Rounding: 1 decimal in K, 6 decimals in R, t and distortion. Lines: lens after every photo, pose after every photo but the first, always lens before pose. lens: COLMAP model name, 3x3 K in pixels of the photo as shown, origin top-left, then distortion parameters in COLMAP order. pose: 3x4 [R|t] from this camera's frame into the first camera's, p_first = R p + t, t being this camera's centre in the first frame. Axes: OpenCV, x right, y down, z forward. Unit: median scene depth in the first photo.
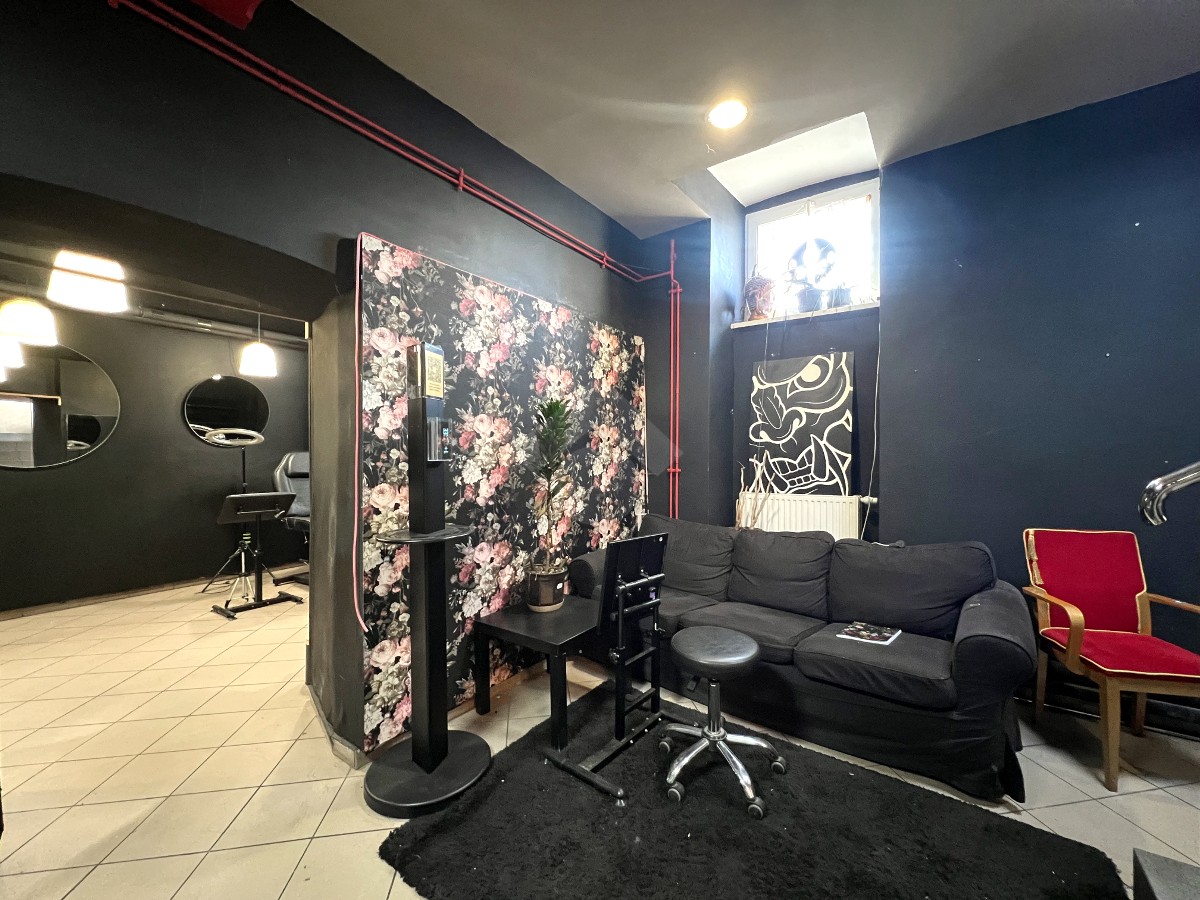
lens RADIAL K [[483.9, 0, 601.9], [0, 483.9, 457.4], [0, 0, 1]] dist [0.001689, -0.000057]
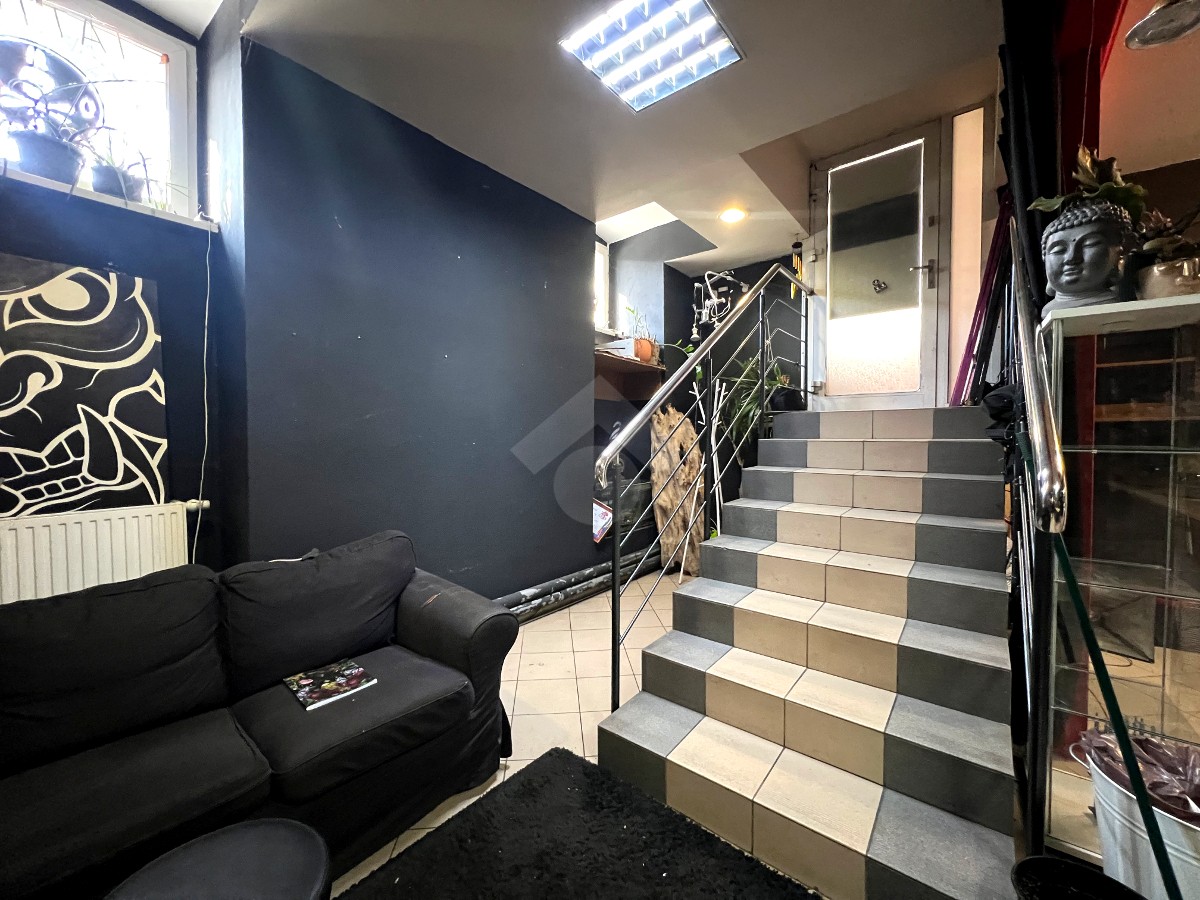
lens RADIAL K [[483.9, 0, 602.4], [0, 483.9, 449.0], [0, 0, 1]] dist [0.001689, -0.000057]
pose [[0.057761, -0.024213, 0.998037, -0.098659], [0.009452, 0.999674, 0.023706, -0.003017], [-0.998286, 0.008064, 0.057971, 0.356441]]
